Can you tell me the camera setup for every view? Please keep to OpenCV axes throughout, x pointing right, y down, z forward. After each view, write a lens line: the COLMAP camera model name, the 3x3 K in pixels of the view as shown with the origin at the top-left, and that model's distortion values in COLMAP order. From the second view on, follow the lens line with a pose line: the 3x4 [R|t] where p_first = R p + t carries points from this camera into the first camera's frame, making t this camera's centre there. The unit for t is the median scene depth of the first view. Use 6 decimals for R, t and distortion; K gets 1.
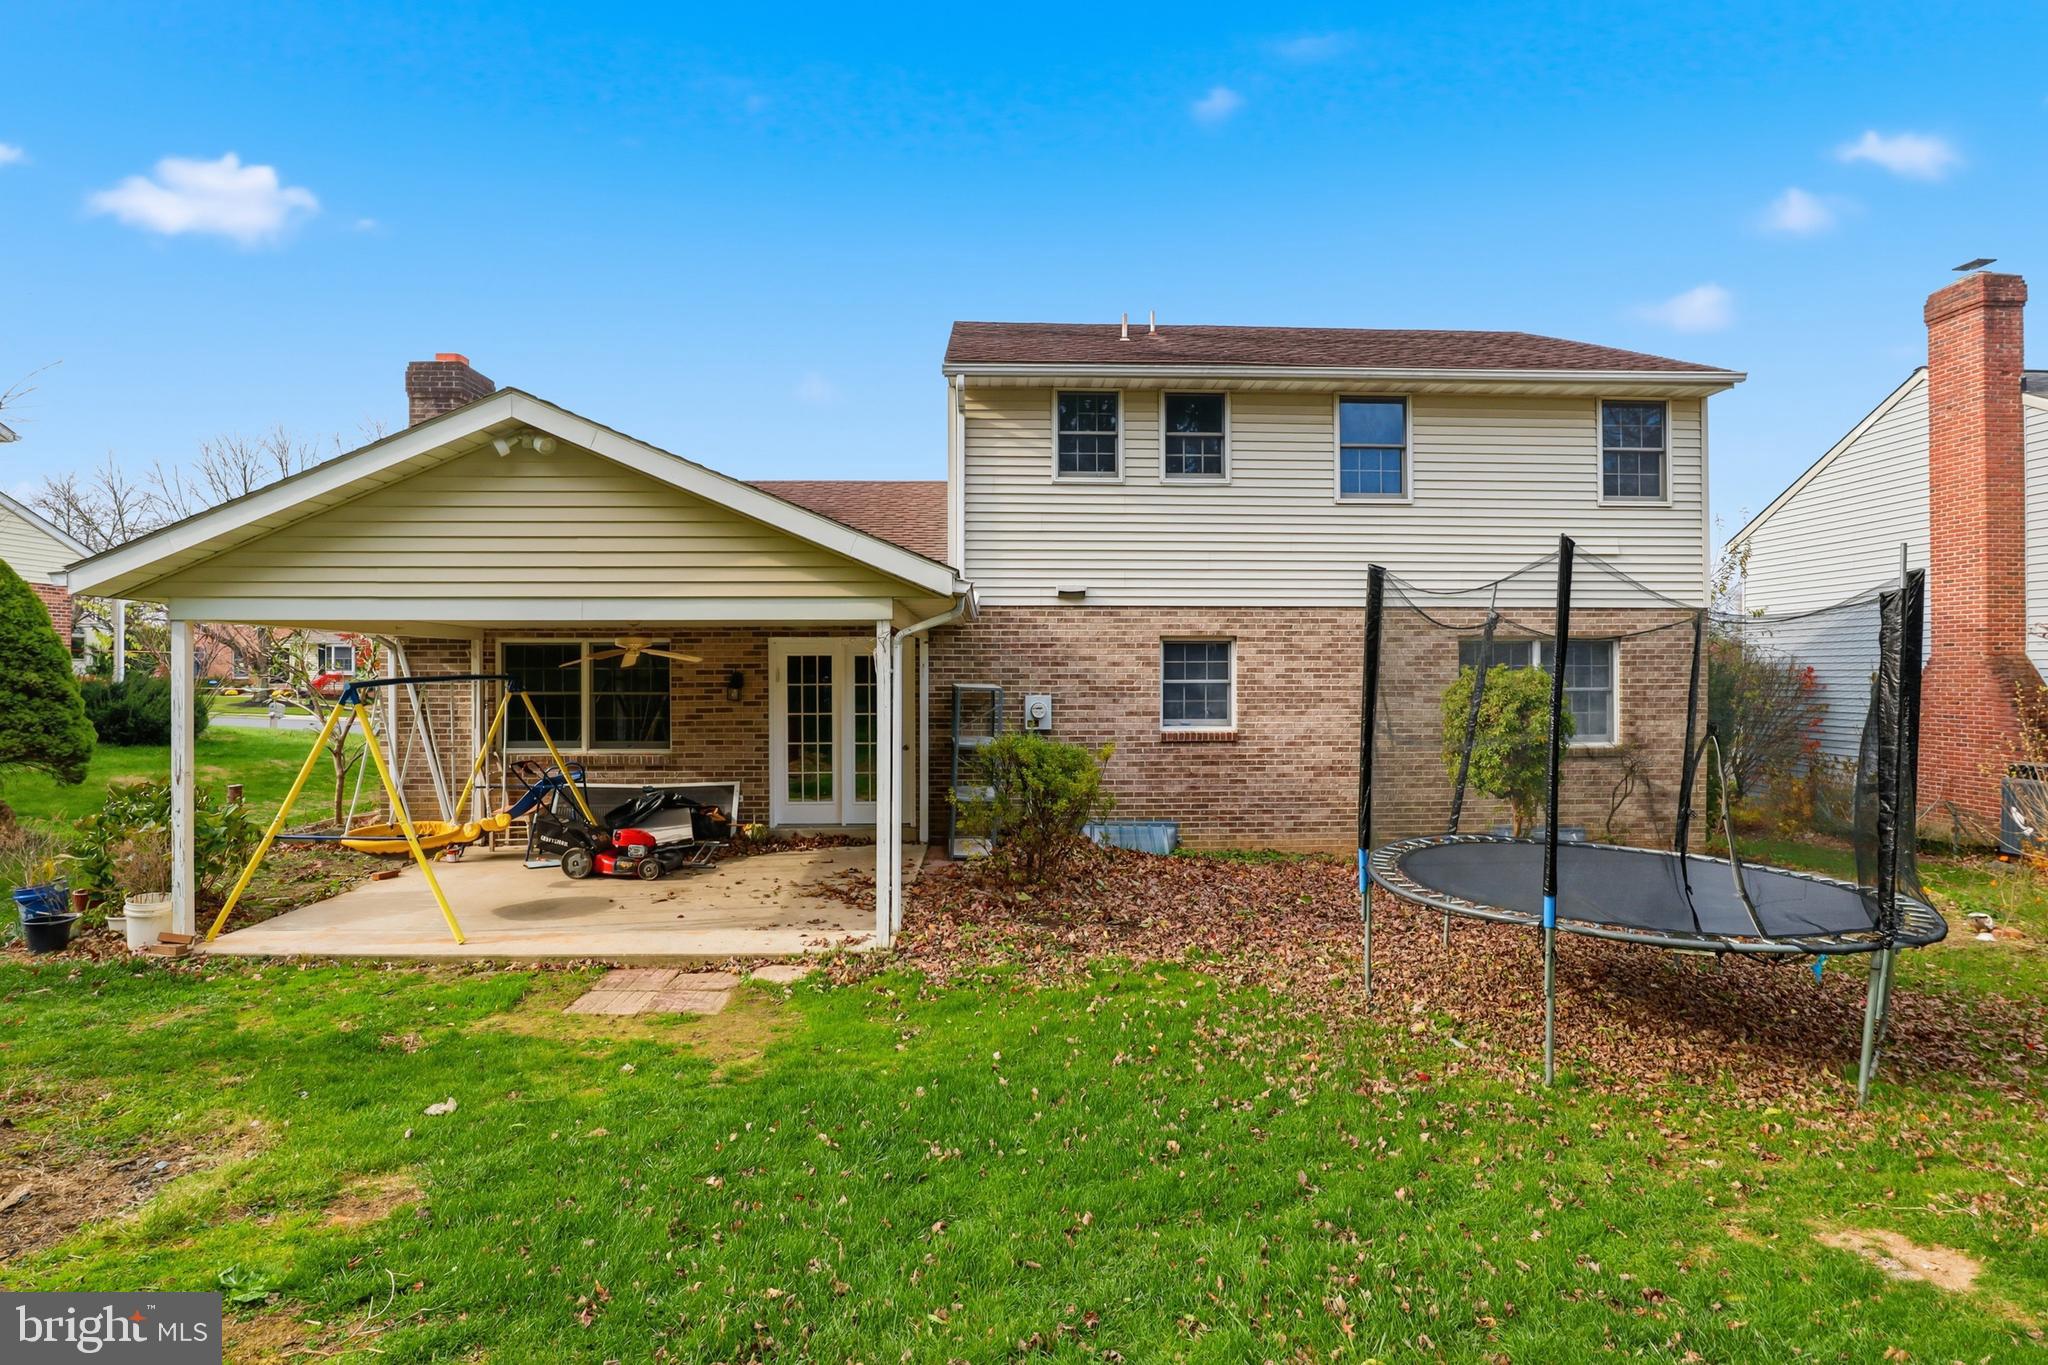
lens RADIAL K [[1033.5, 0, 1026.4], [0, 1033.5, 676.9], [0, 0, 1]] dist [-0.013496, -0.001237]
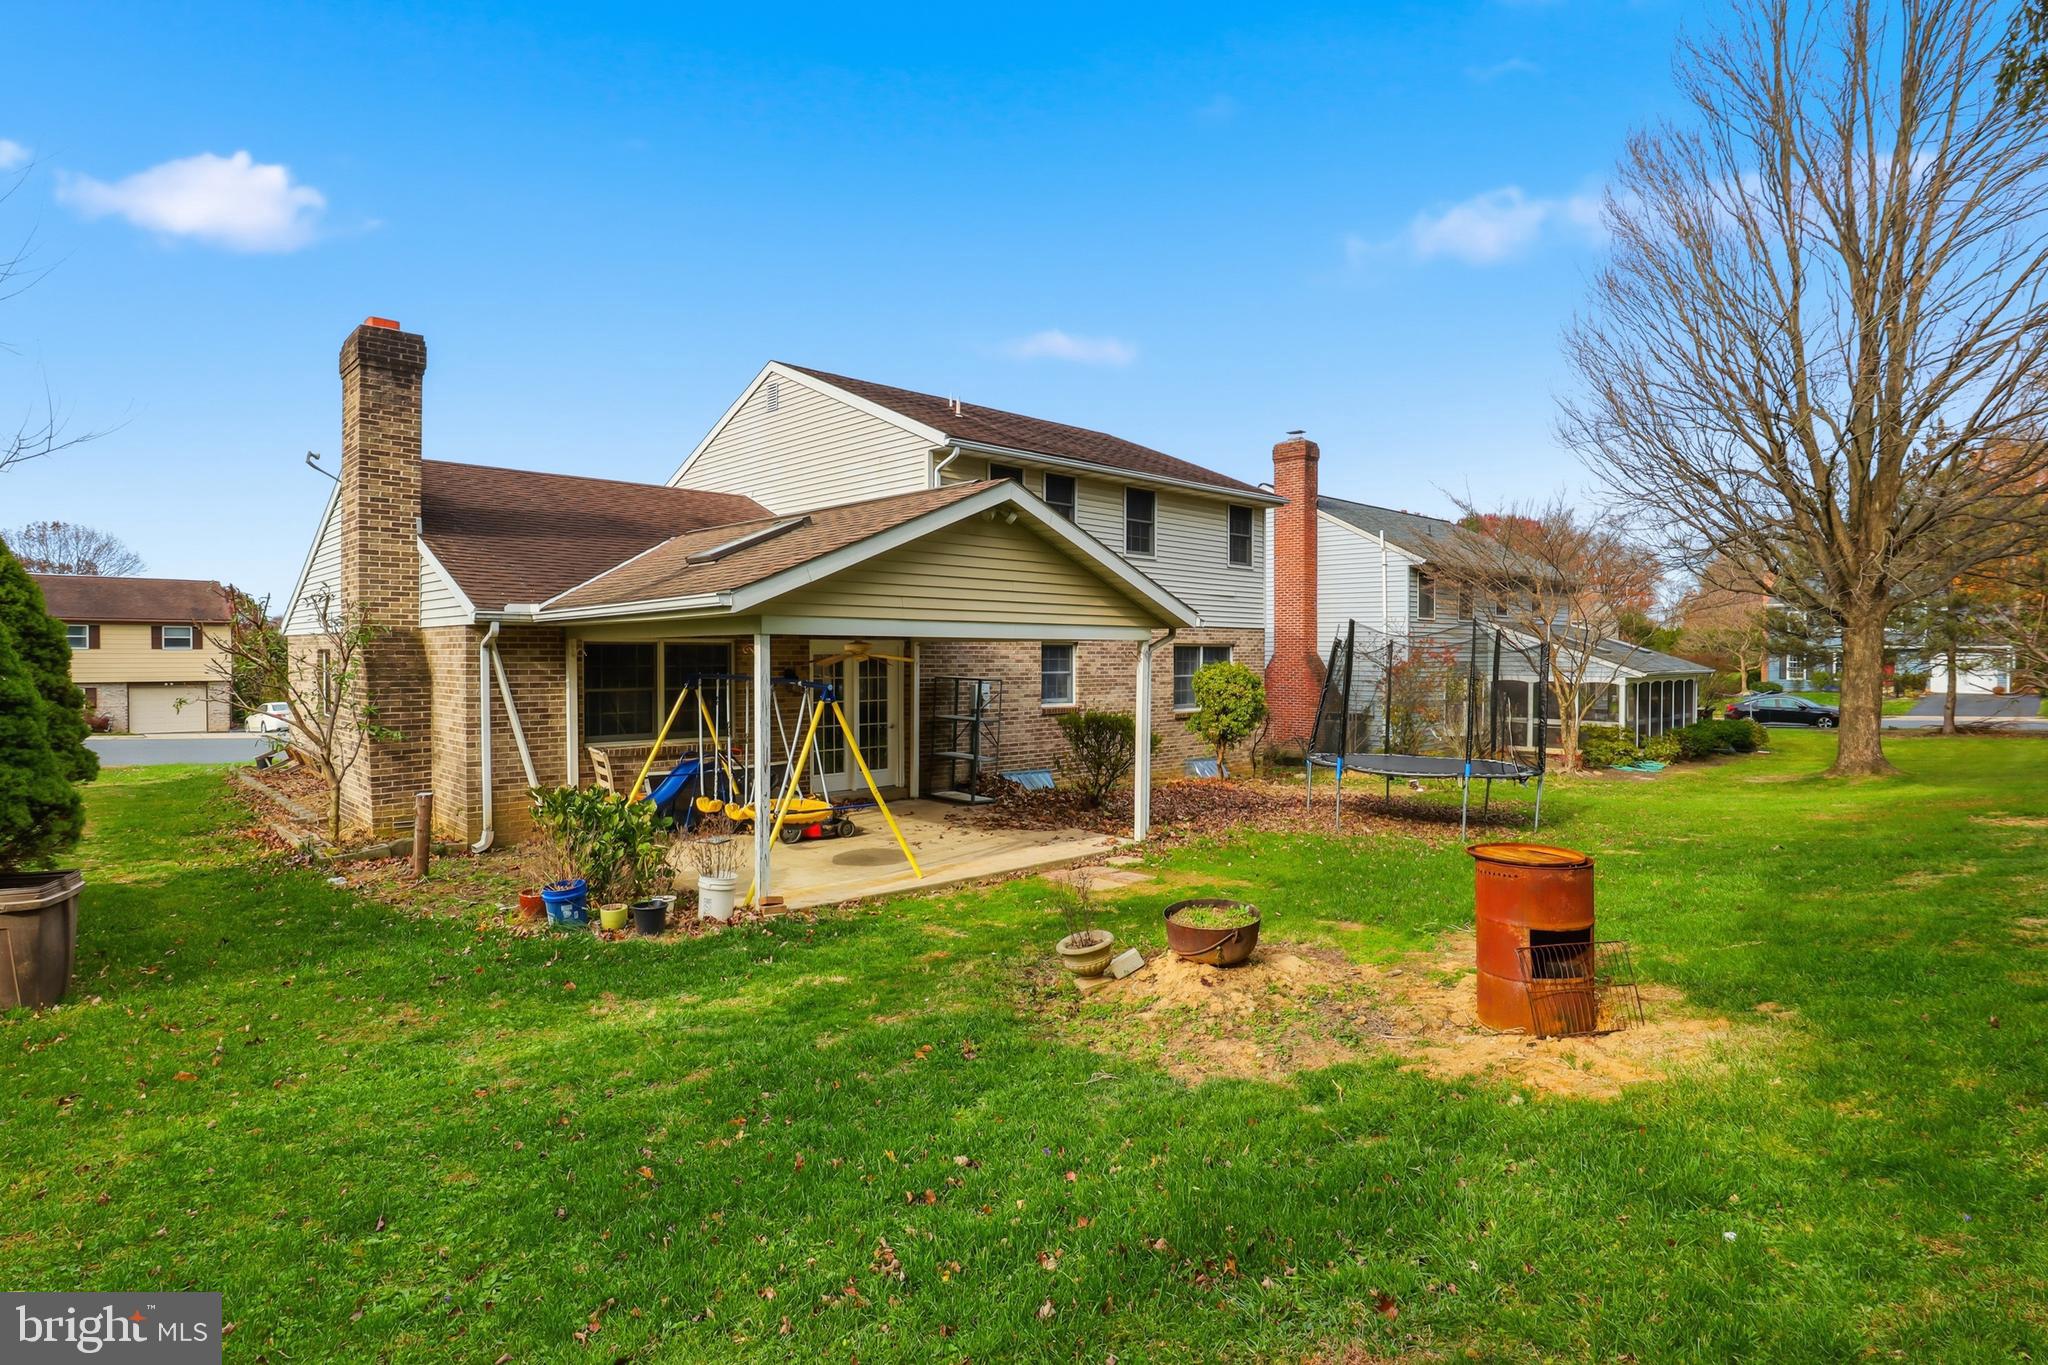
lens RADIAL K [[1033.5, 0, 1006.3], [0, 1033.5, 679.0], [0, 0, 1]] dist [-0.013496, -0.001237]
pose [[0.759895, -0.012760, 0.649921, -0.841936], [-0.005534, 0.999644, 0.026096, -0.024623], [-0.650022, -0.023427, 0.759554, -0.065732]]
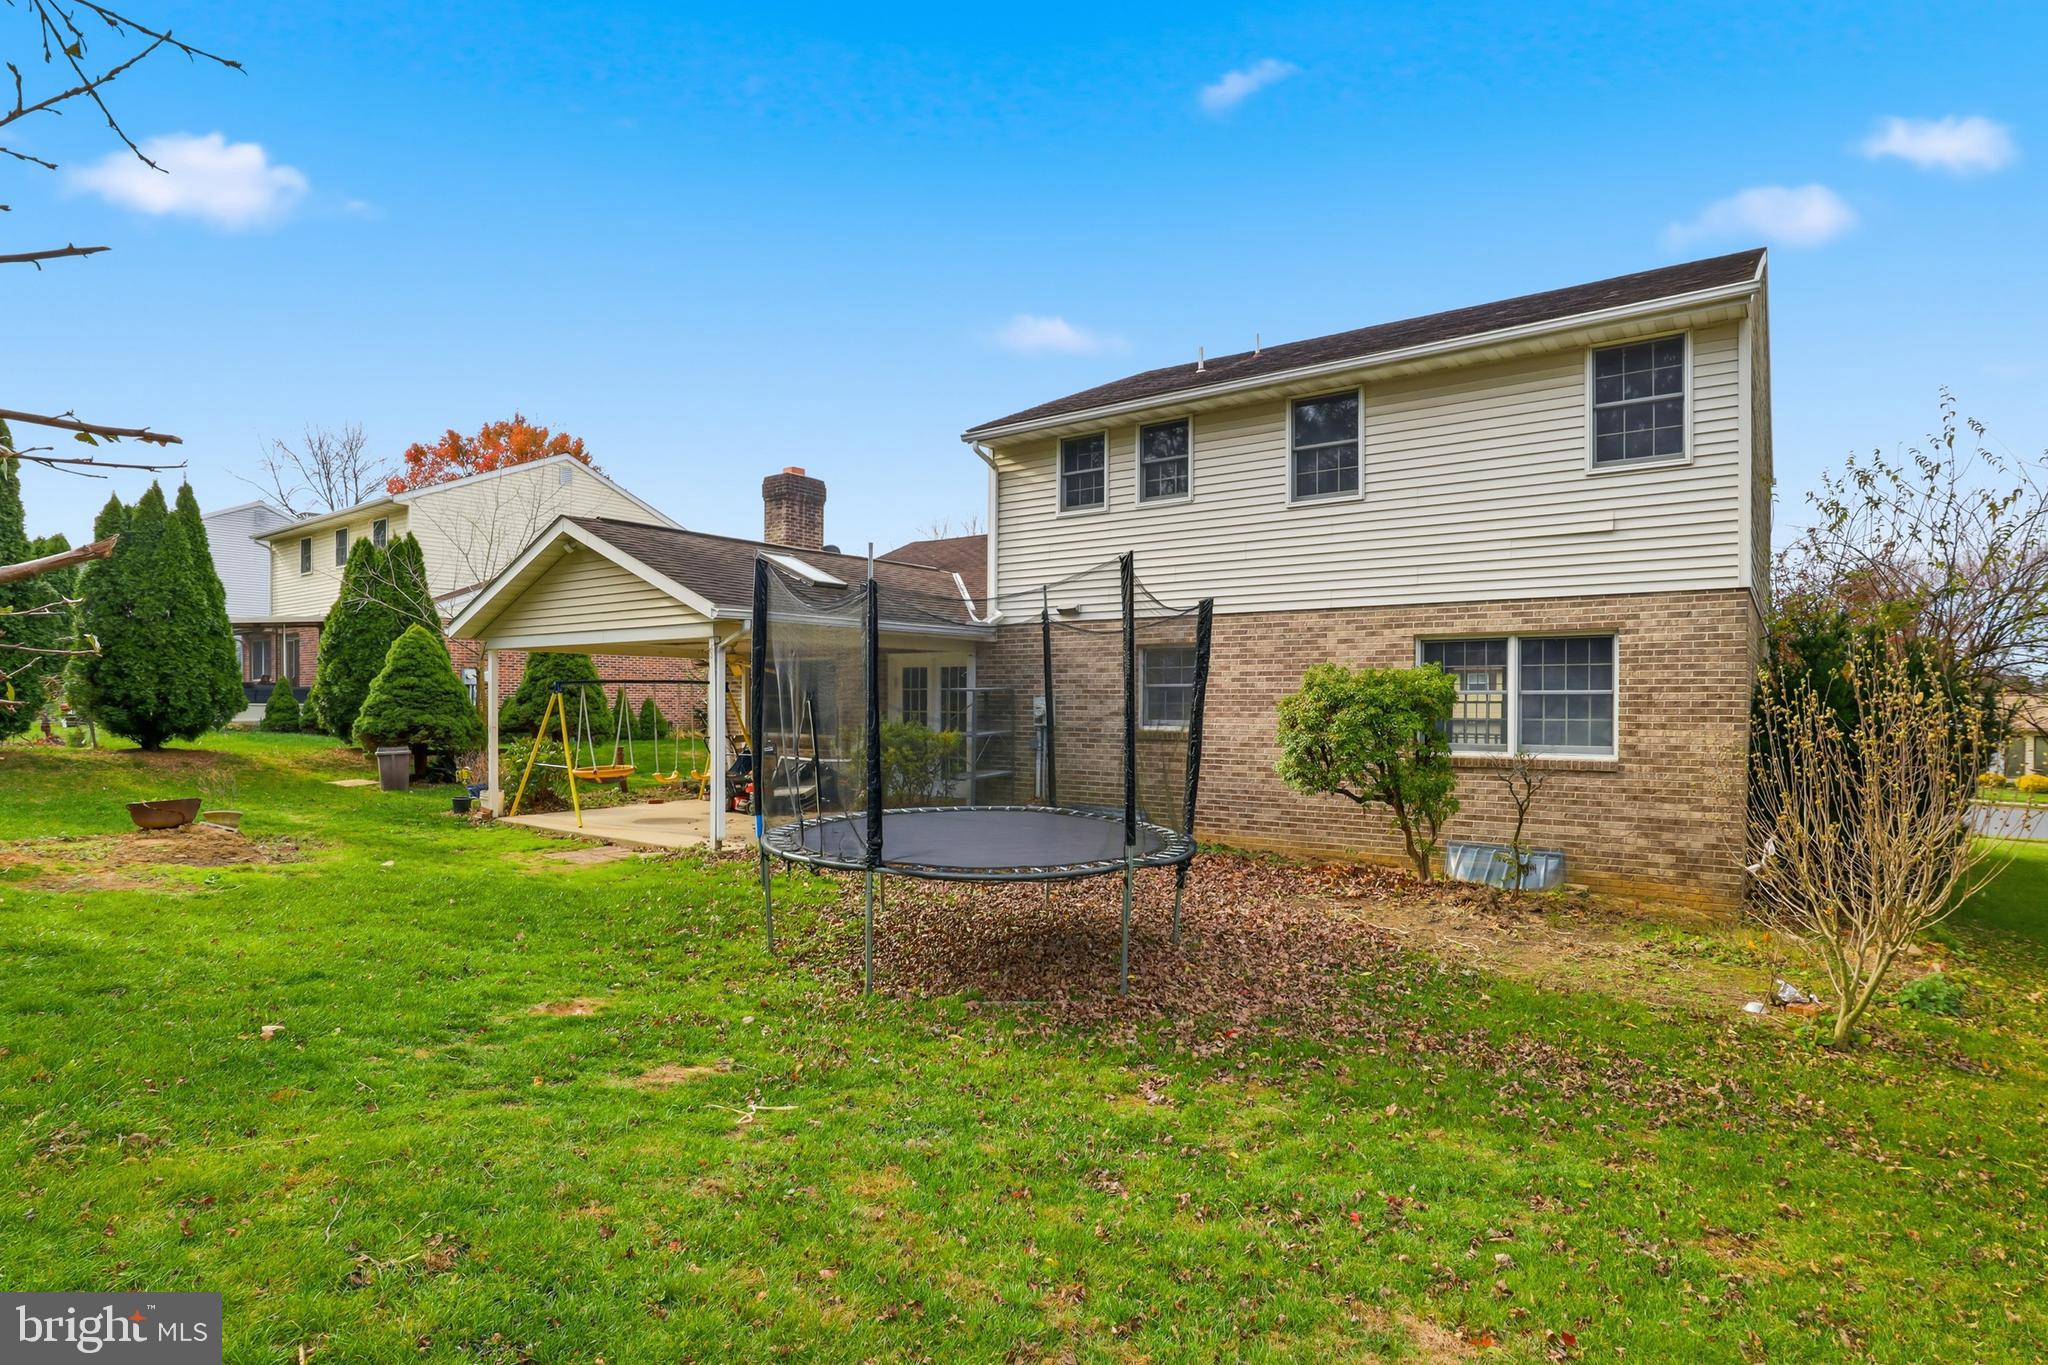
lens RADIAL K [[1033.5, 0, 1028.0], [0, 1033.5, 687.0], [0, 0, 1]] dist [-0.013496, -0.001237]
pose [[0.783145, -0.004058, -0.621825, 0.728754], [0.009670, 0.999937, 0.005654, -0.001318], [0.621763, -0.010440, 0.783135, 0.050306]]
